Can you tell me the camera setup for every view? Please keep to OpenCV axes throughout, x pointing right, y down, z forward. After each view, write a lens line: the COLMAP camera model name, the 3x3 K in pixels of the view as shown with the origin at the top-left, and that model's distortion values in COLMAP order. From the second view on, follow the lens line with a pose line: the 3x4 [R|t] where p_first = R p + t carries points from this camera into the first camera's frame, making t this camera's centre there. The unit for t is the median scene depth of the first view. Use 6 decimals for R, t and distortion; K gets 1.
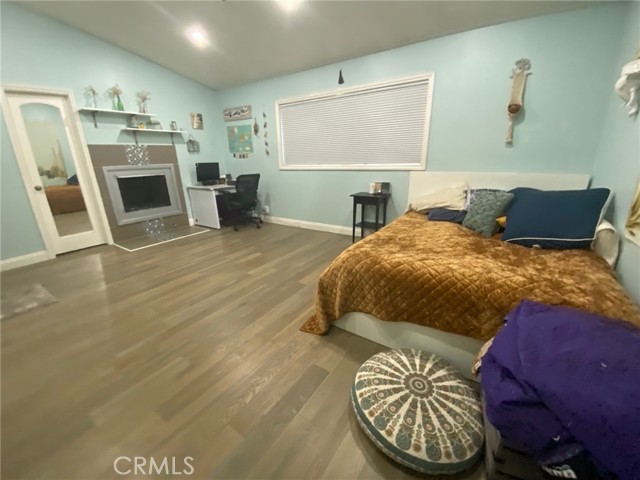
lens RADIAL K [[262.8, 0, 320.0], [0, 262.8, 240.0], [0, 0, 1]] dist [-0.001308, -0.000634]
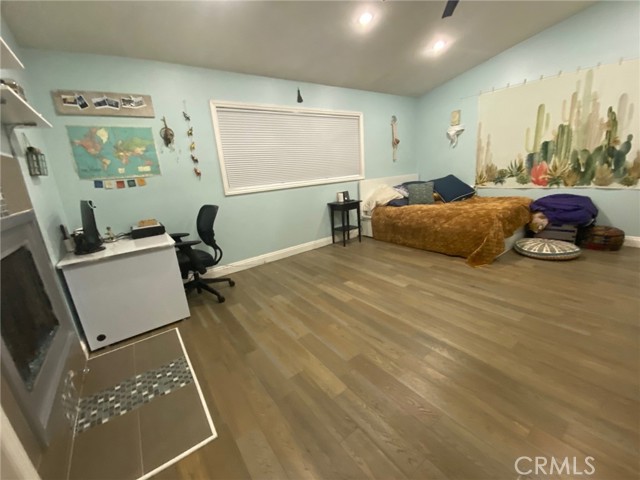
lens RADIAL K [[262.8, 0, 320.0], [0, 262.8, 240.0], [0, 0, 1]] dist [-0.001308, -0.000634]
pose [[0.344039, -0.250973, 0.904793, -0.762761], [0.347288, 0.929294, 0.125716, -0.161930], [-0.872369, 0.270972, 0.406873, 0.534457]]
